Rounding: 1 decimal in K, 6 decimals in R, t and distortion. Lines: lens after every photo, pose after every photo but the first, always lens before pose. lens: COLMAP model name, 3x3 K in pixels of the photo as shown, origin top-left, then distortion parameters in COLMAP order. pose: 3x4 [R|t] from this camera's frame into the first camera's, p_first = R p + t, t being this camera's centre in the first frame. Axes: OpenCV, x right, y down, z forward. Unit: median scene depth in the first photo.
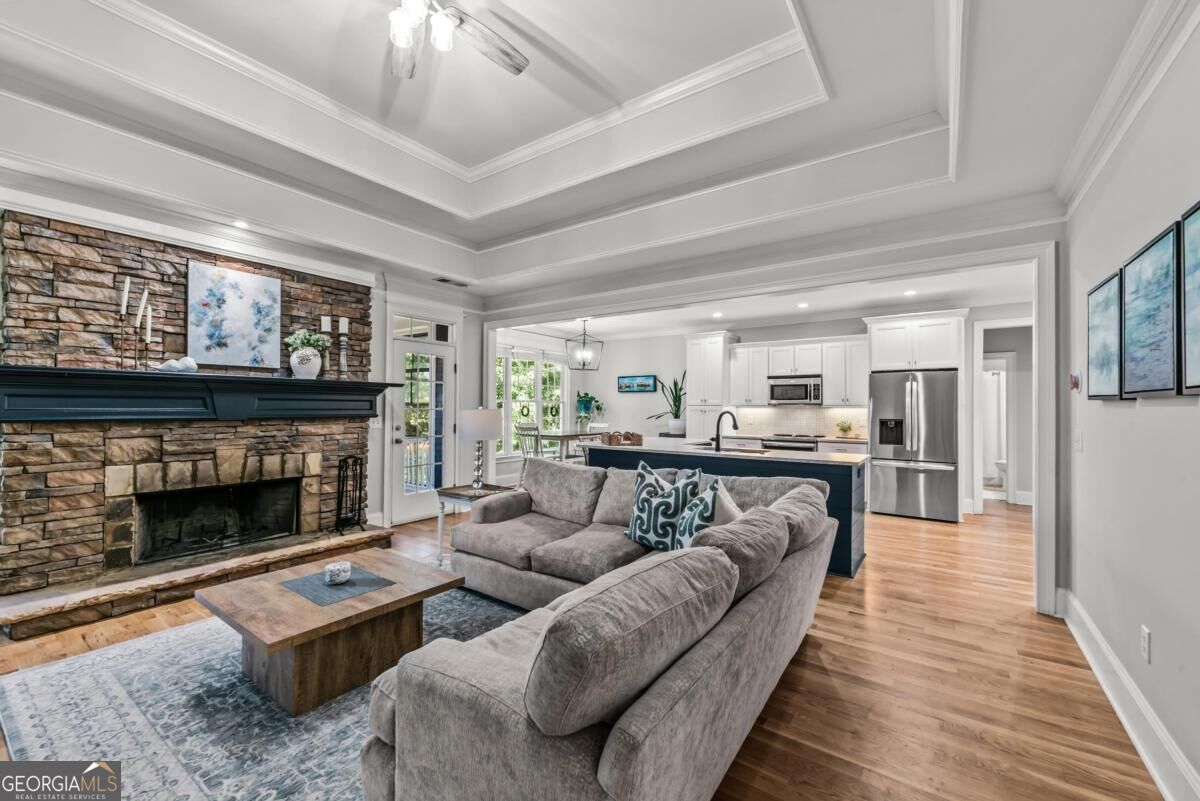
lens RADIAL K [[481.6, 0, 614.2], [0, 481.6, 402.4], [0, 0, 1]] dist [0.007561, -0.002265]
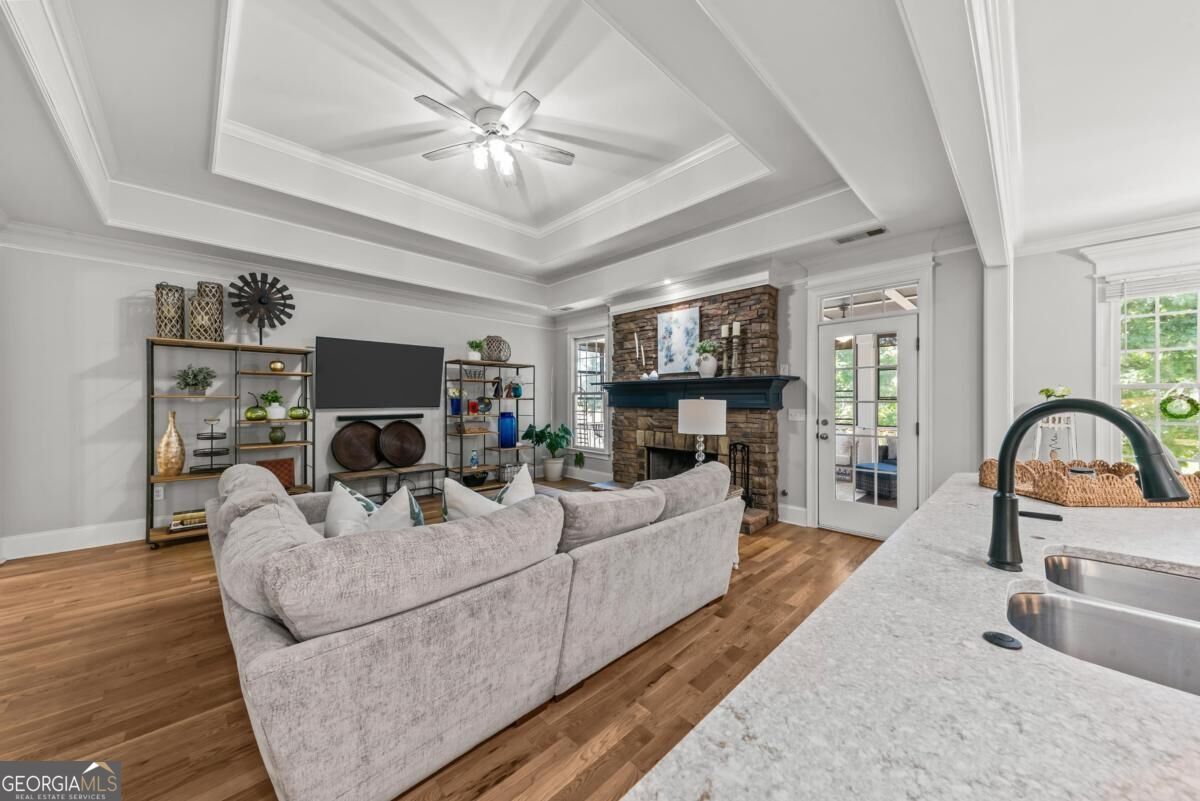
lens RADIAL K [[417.8, 0, 606.1], [0, 417.8, 401.2], [0, 0, 1]] dist [0.003562, -0.000720]
pose [[-0.191822, -0.001499, -0.981429, 0.571437], [0.011670, 0.999925, -0.003808, 0.016502], [0.981360, -0.012184, -0.191790, 1.051815]]
